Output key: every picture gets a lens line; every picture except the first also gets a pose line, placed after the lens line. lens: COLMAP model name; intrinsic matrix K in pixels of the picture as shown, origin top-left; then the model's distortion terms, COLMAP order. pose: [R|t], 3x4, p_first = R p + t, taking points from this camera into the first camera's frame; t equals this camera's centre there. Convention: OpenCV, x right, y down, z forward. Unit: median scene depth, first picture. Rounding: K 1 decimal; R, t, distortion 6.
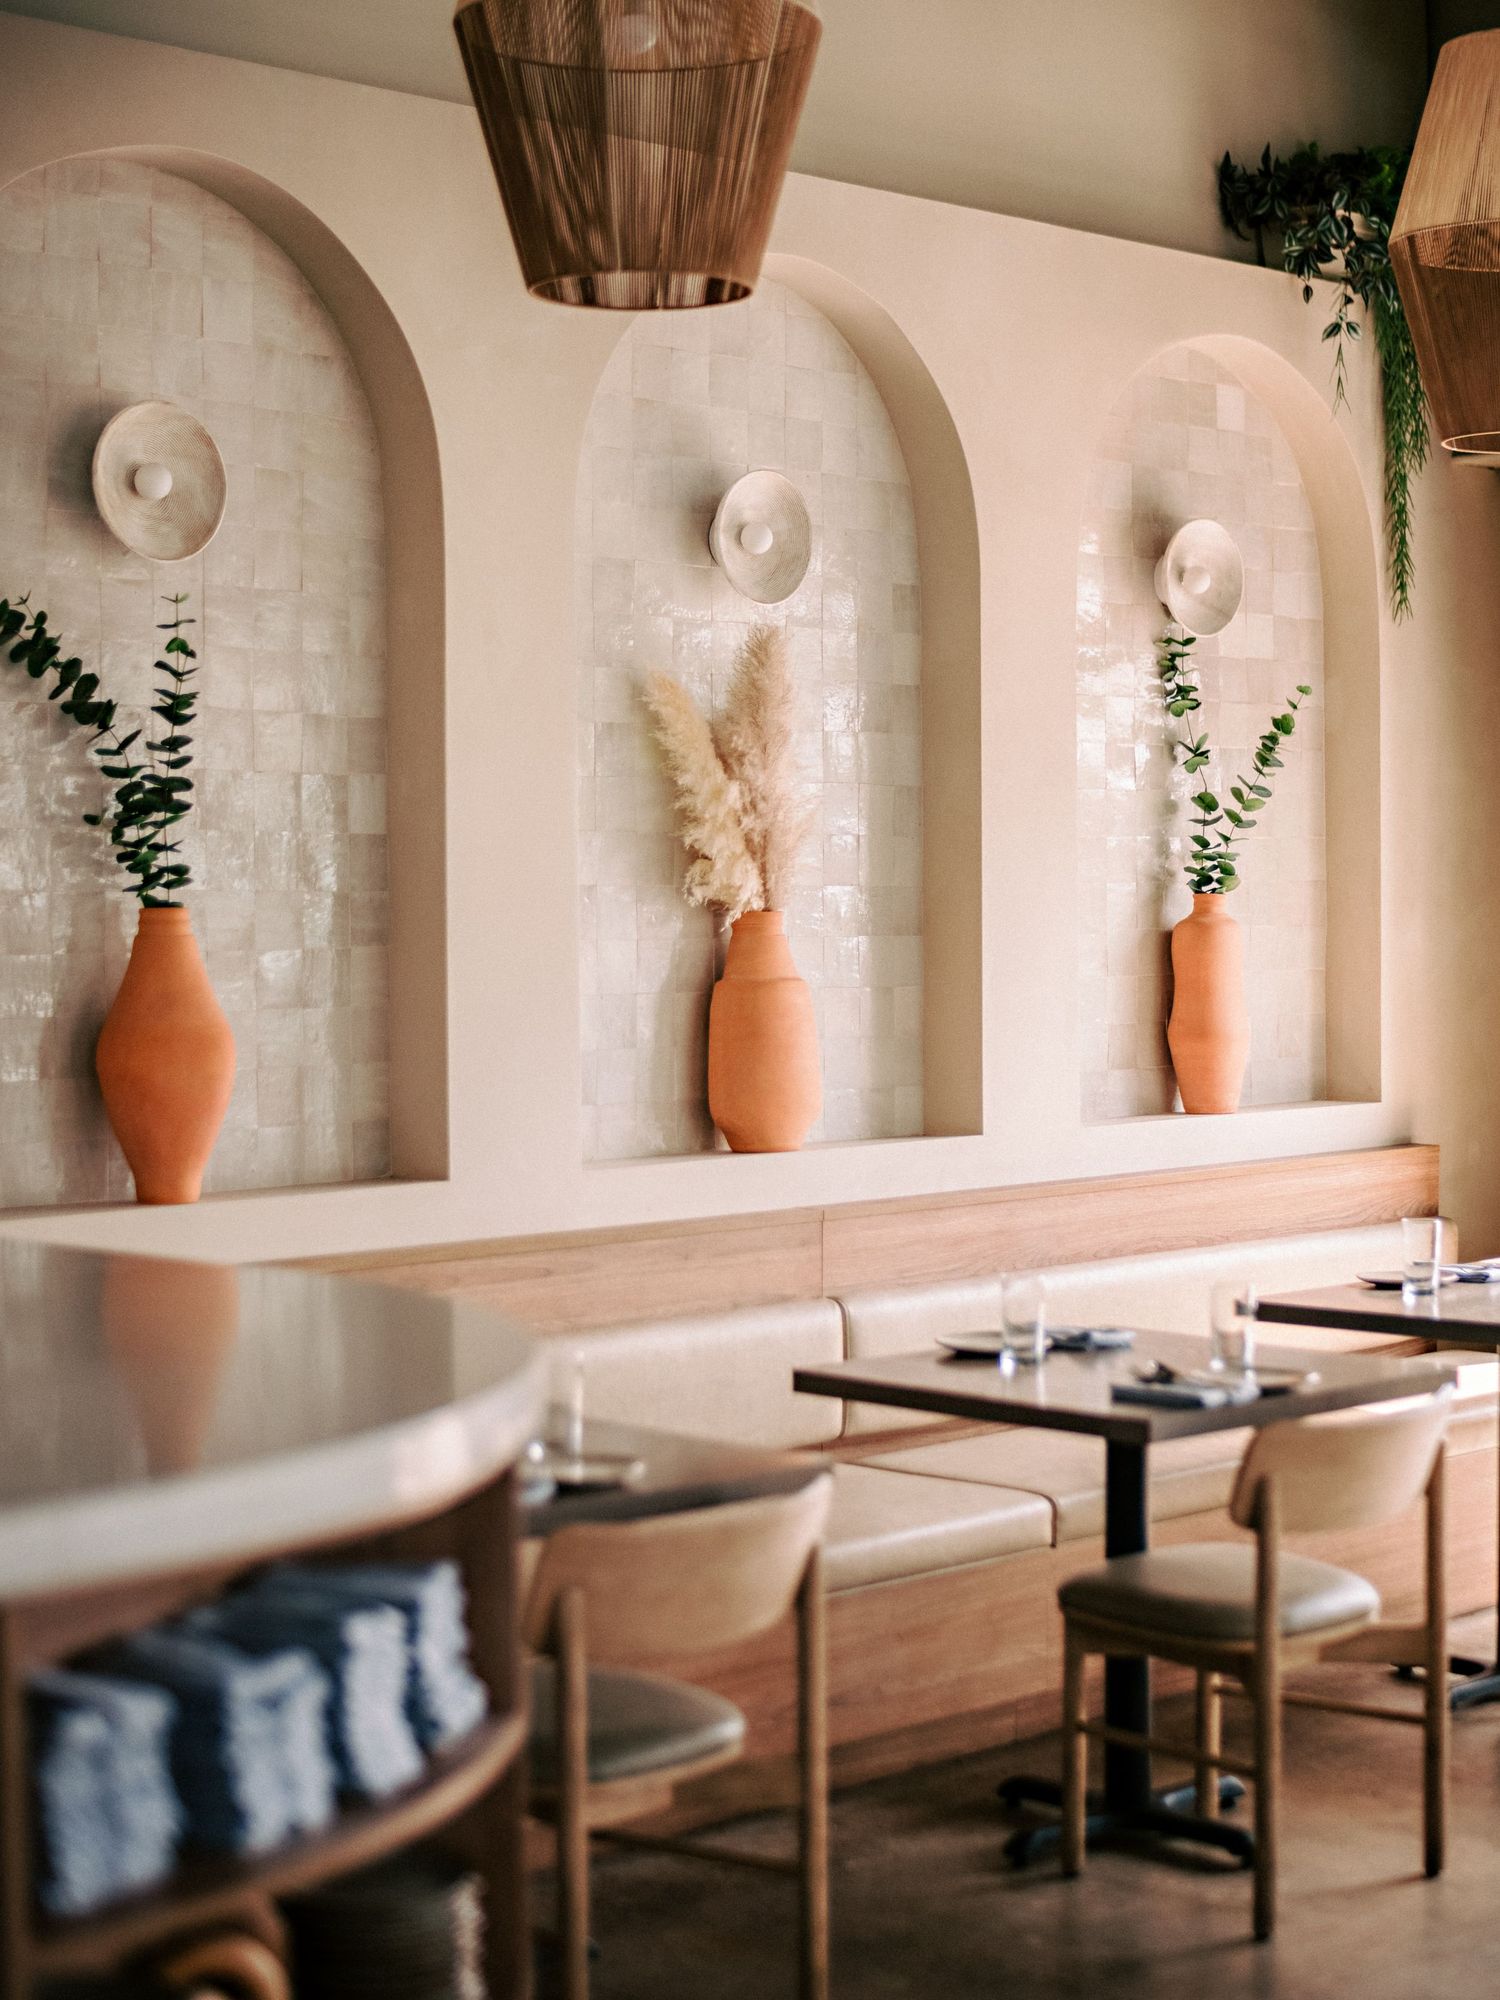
lens RADIAL K [[3354.1, 0, 750.0], [0, 3354.1, 1000.0], [0, 0, 1]] dist [-0.029434, -0.141280]
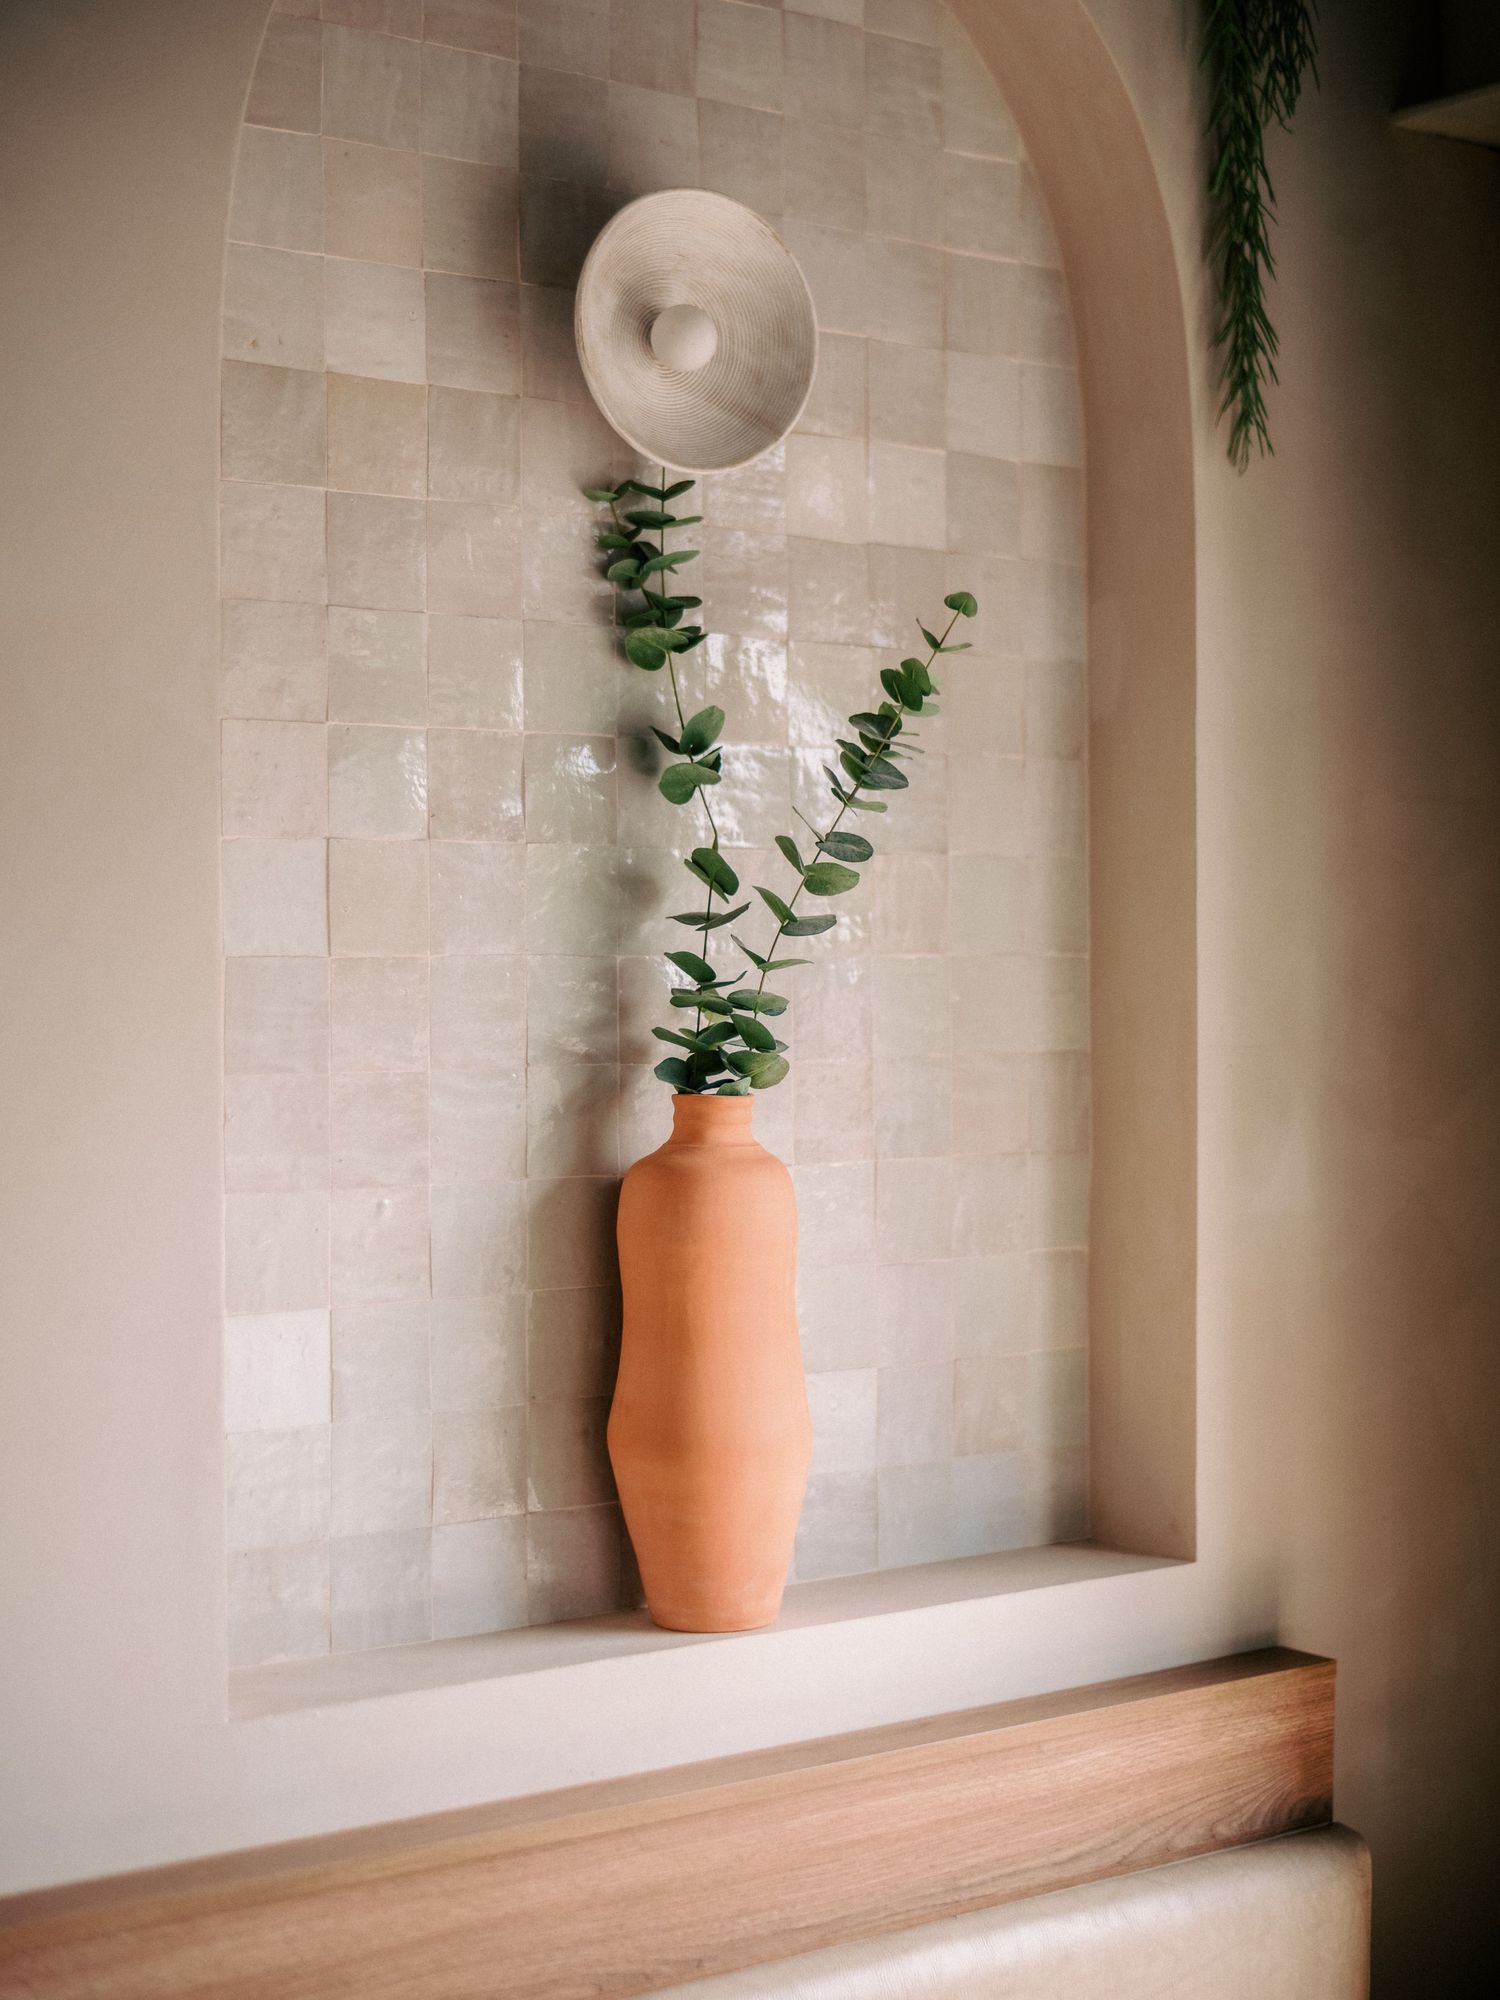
lens RADIAL K [[3085.2, 0, 749.7], [0, 3085.2, 1049.0], [0, 0, 1]] dist [-0.079636, -0.055264]
pose [[0.991777, 0.005483, -0.127857, 0.207449], [-0.006949, 0.999915, -0.011021, -0.036106], [0.127786, 0.011819, 0.991731, 0.680210]]
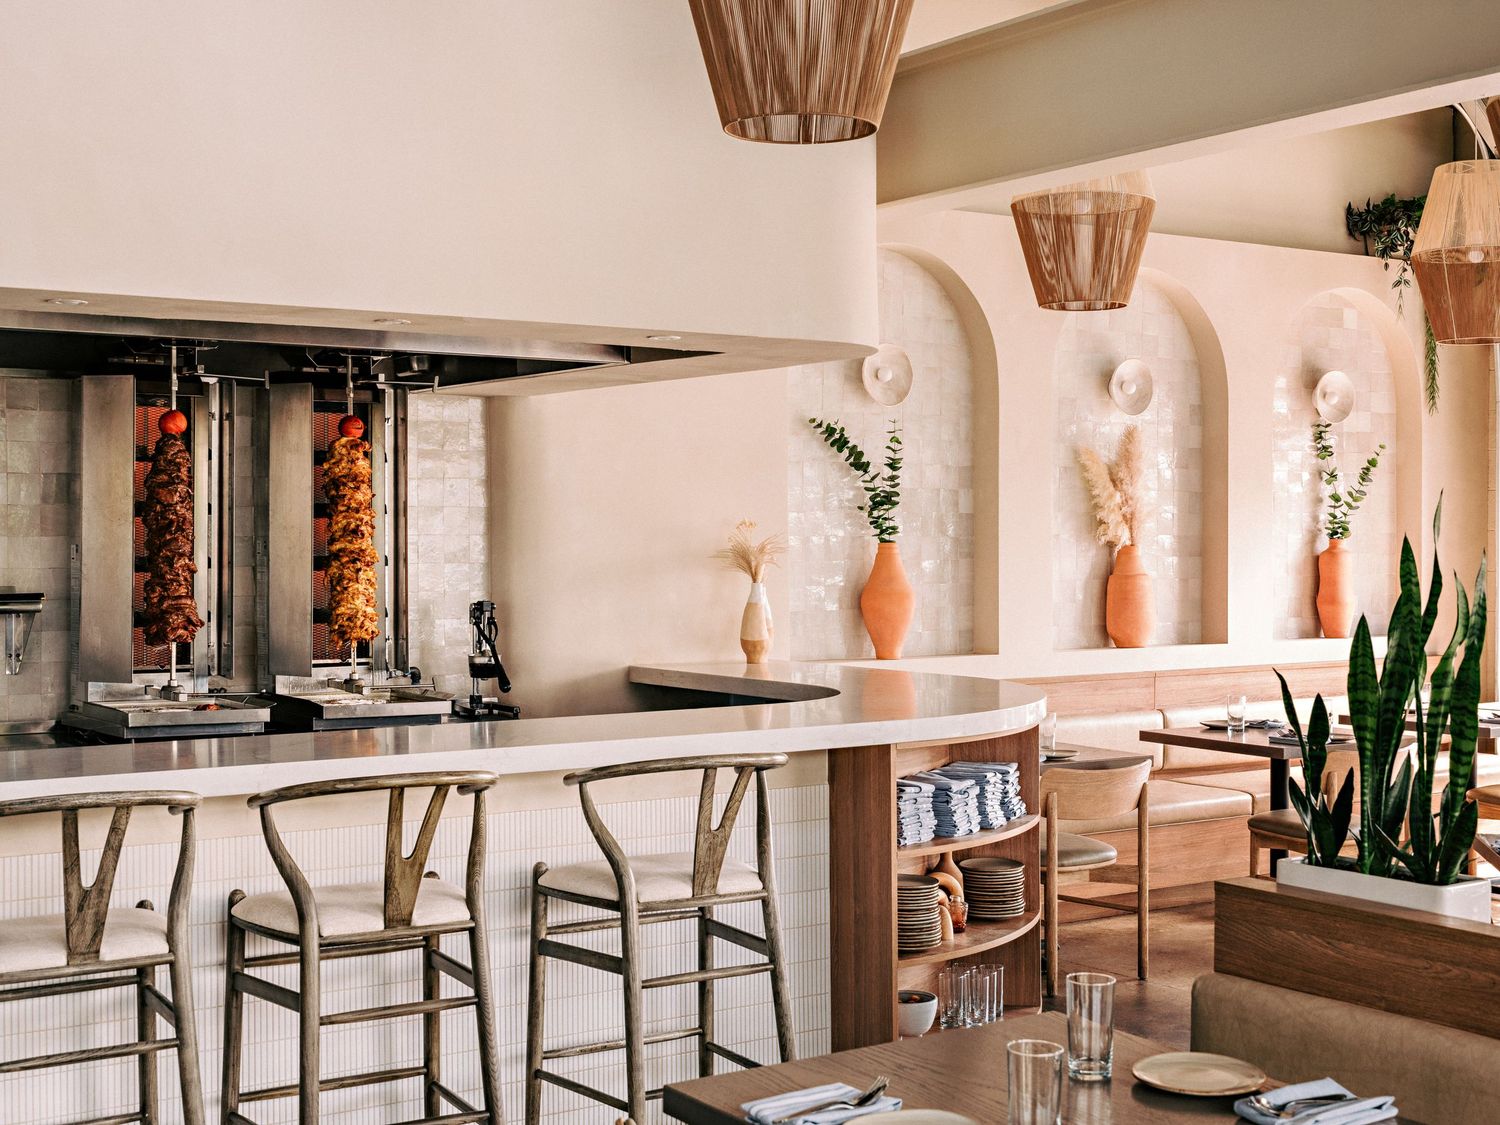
lens RADIAL K [[1949.8, 0, 750.0], [0, 1949.8, 562.5], [0, 0, 1]] dist [0.008115, -0.003904]
pose [[0.980984, 0.007273, -0.193950, 0.007092], [-0.010835, 0.999791, -0.017308, 0.011290], [0.193784, 0.019081, 0.980859, -0.374361]]
